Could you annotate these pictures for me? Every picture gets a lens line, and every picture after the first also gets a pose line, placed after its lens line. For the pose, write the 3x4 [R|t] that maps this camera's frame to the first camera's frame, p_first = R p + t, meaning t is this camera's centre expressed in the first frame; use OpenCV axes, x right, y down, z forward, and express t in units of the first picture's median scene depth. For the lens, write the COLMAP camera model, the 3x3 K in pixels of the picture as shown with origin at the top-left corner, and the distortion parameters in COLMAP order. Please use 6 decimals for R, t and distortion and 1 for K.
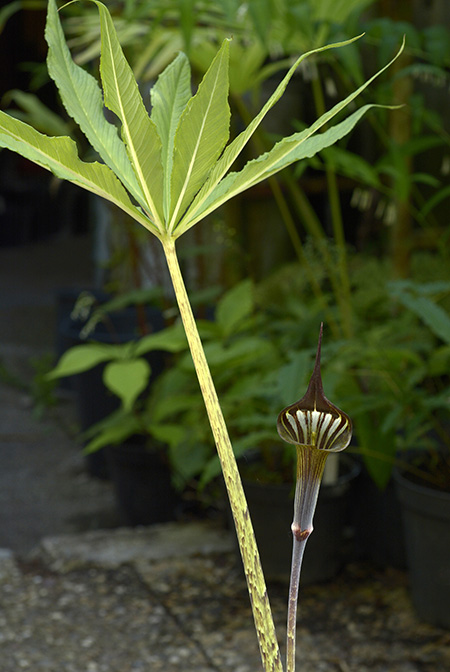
lens RADIAL K [[1716.3, 0, 225.7], [0, 1716.3, 334.4], [0, 0, 1]] dist [0.064703, 0.000000]
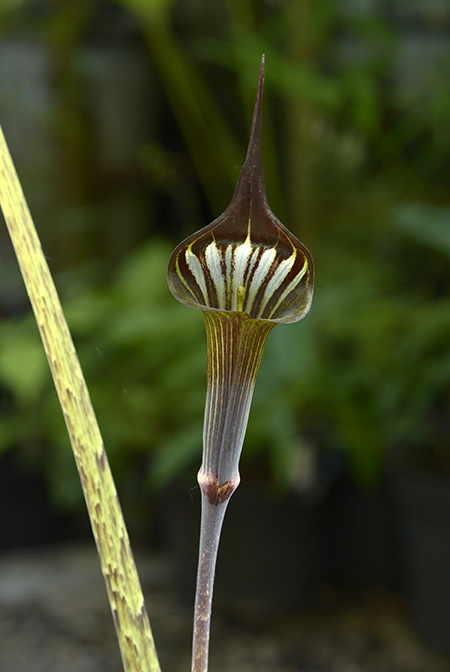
lens RADIAL K [[1716.3, 0, 225.5], [0, 1716.3, 338.7], [0, 0, 1]] dist [0.064703, 0.000000]
pose [[0.988438, -0.028667, 0.148892, -0.028326], [0.028245, 0.999589, 0.004948, 0.067716], [-0.148973, -0.000685, 0.988841, 0.487594]]
